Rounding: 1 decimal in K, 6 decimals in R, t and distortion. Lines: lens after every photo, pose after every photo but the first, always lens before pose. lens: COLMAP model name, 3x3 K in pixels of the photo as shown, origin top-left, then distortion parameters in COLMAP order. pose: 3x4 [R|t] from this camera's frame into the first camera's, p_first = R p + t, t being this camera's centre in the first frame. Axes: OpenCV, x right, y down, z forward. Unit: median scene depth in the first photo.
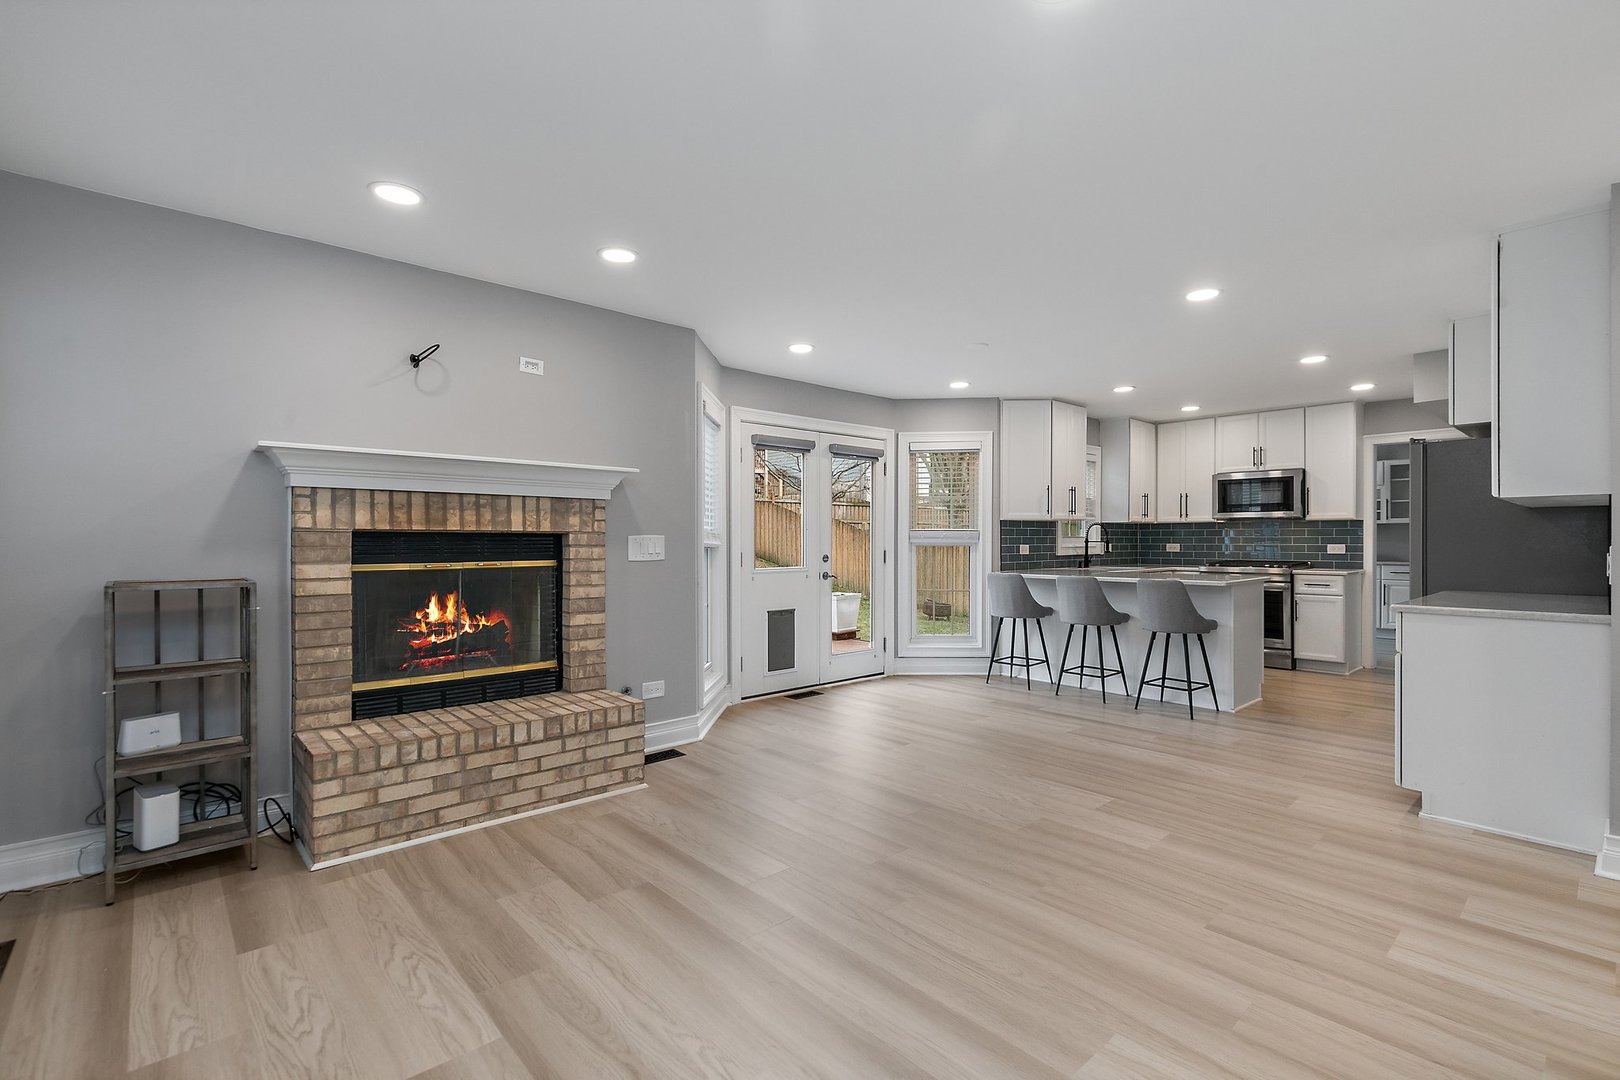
lens RADIAL K [[740.3, 0, 815.3], [0, 740.3, 537.8], [0, 0, 1]] dist [0.006791, -0.002986]
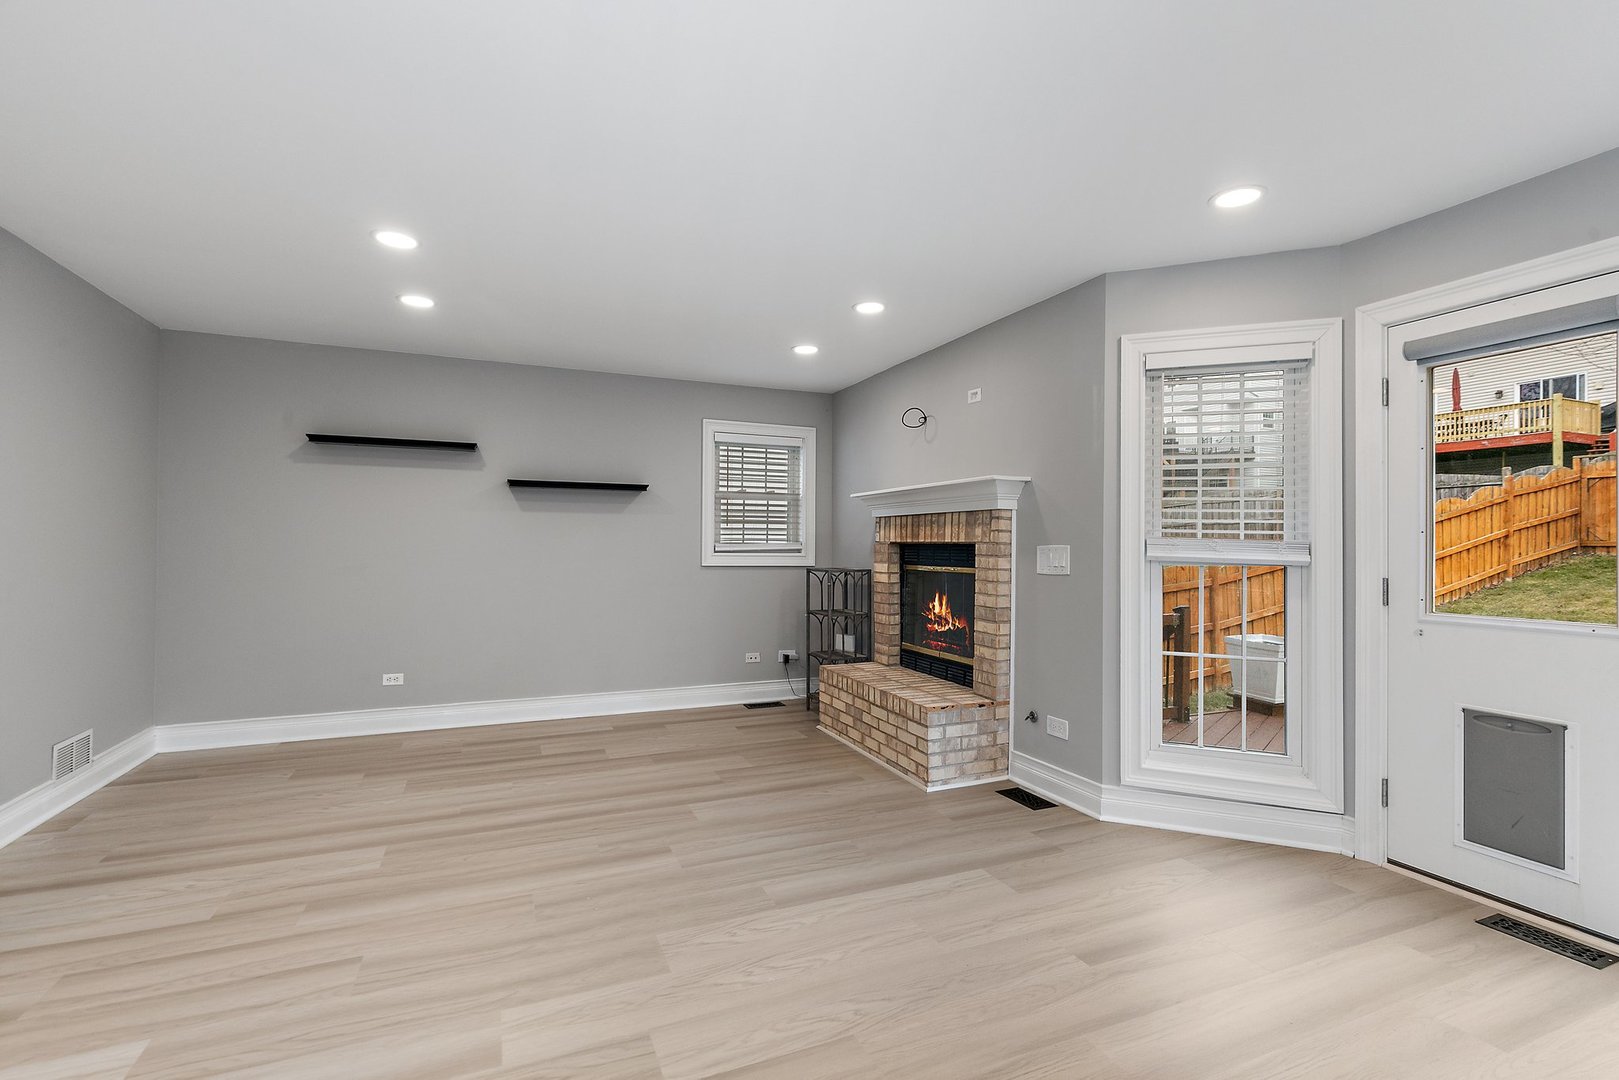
lens RADIAL K [[739.8, 0, 814.0], [0, 739.8, 540.3], [0, 0, 1]] dist [0.006791, -0.002986]
pose [[-0.328178, -0.009525, -0.944568, 0.477581], [-0.004097, 0.999954, -0.008660, -0.000437], [0.944607, 0.001028, -0.328202, 0.716803]]
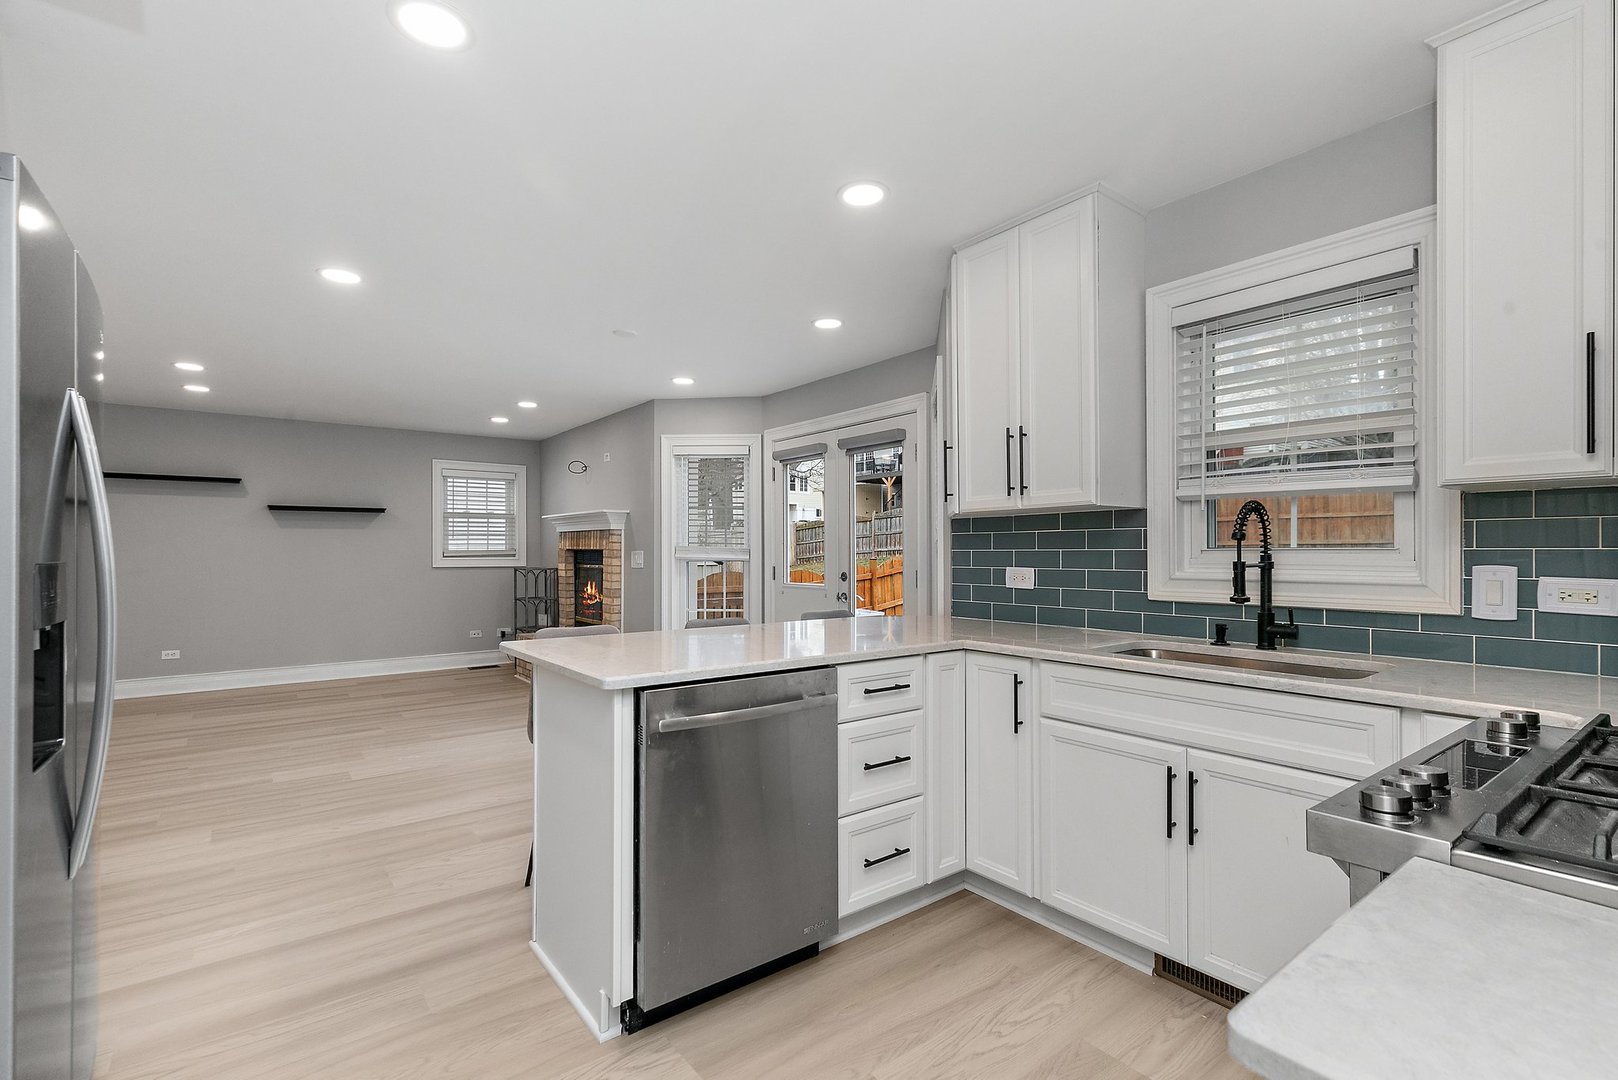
lens RADIAL K [[739.4, 0, 817.7], [0, 739.4, 549.7], [0, 0, 1]] dist [0.006791, -0.002986]
pose [[-0.082081, -0.001053, -0.996625, 0.857582], [0.003617, 0.999993, -0.001354, -0.001770], [0.996619, -0.003716, -0.082077, 1.042050]]
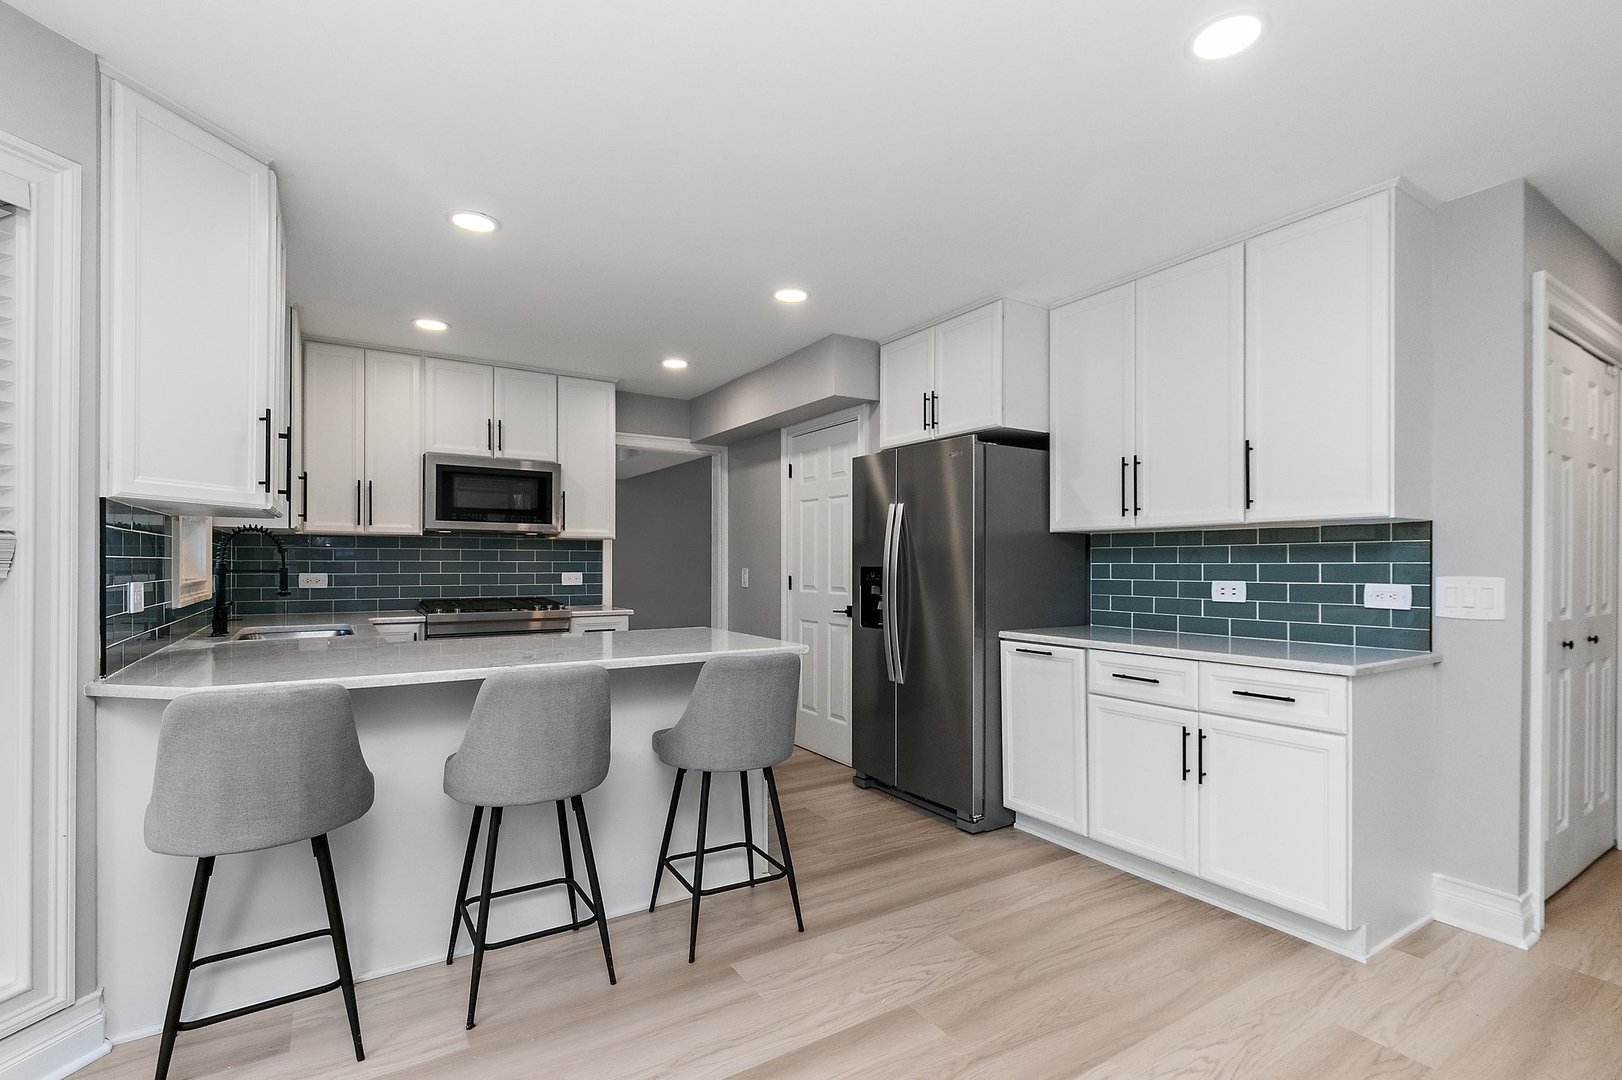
lens RADIAL K [[741.2, 0, 821.2], [0, 741.2, 565.1], [0, 0, 1]] dist [0.006791, -0.002986]
pose [[0.165220, 0.001368, 0.986256, 0.017879], [-0.005568, 0.999984, -0.000455, 0.000644], [-0.986241, -0.005417, 0.165225, 0.749450]]
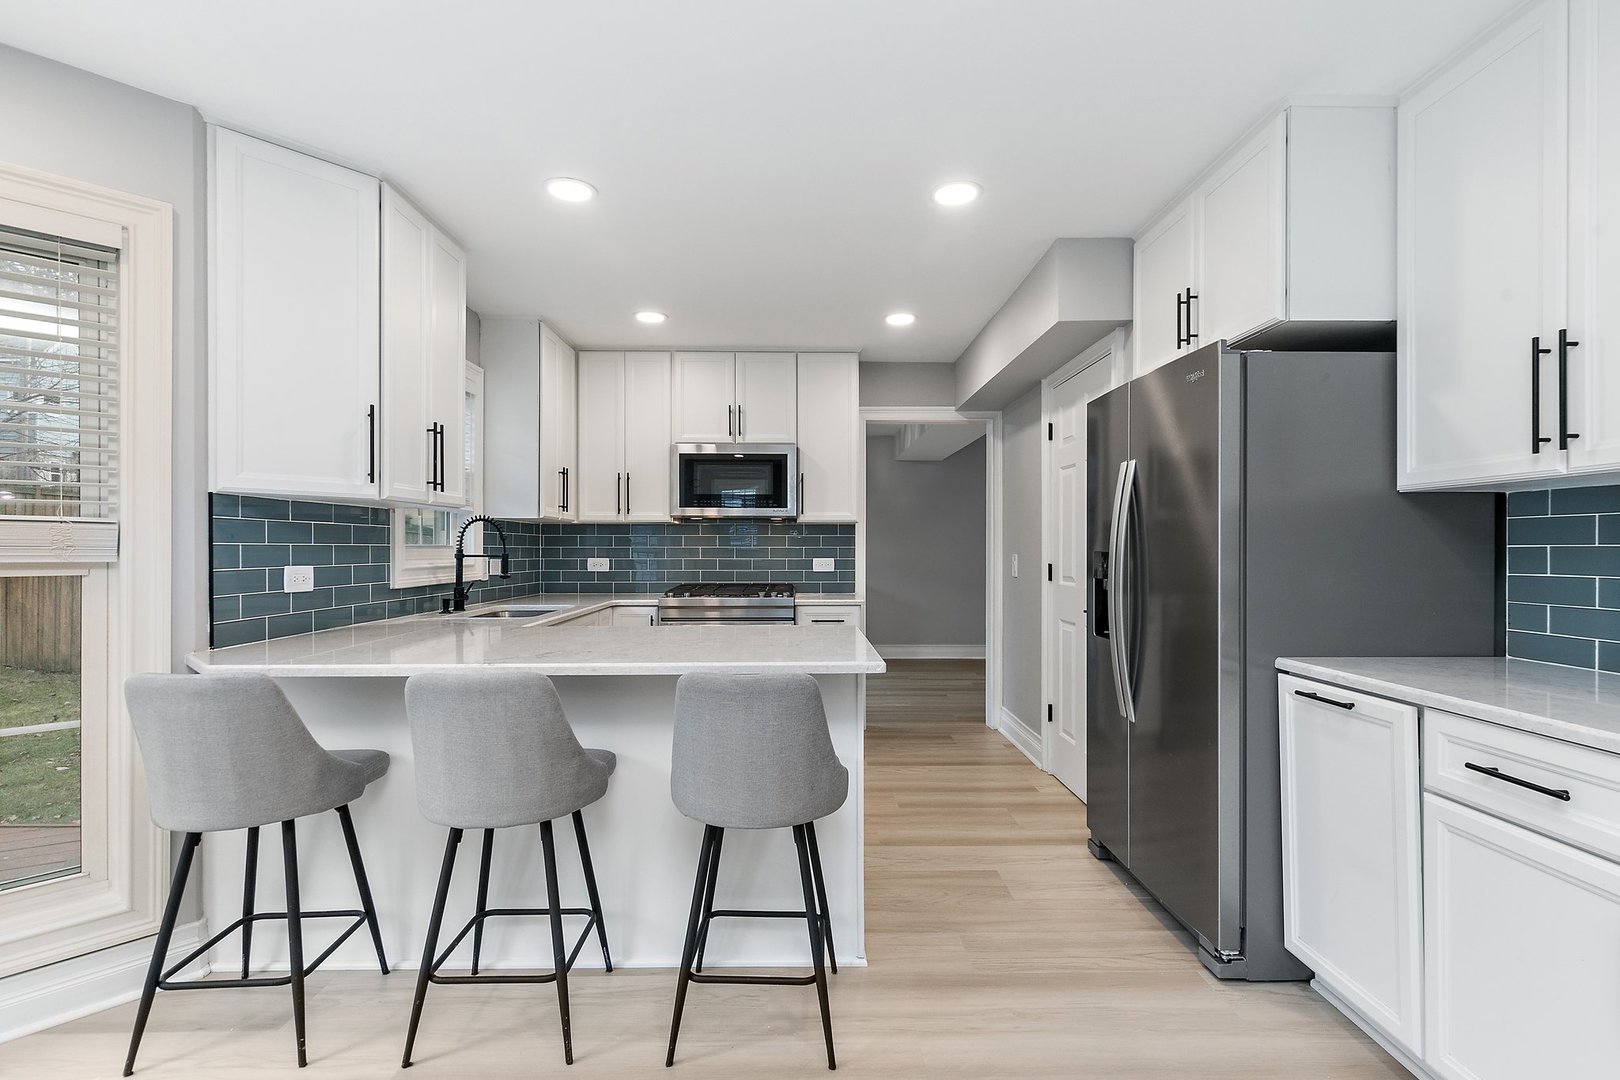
lens RADIAL K [[740.3, 0, 813.3], [0, 740.3, 552.1], [0, 0, 1]] dist [0.006791, -0.002986]
pose [[0.660124, -0.000994, 0.751156, 0.198291], [-0.002847, 0.999989, 0.003826, 0.000338], [-0.751151, -0.004664, 0.660114, 0.642803]]
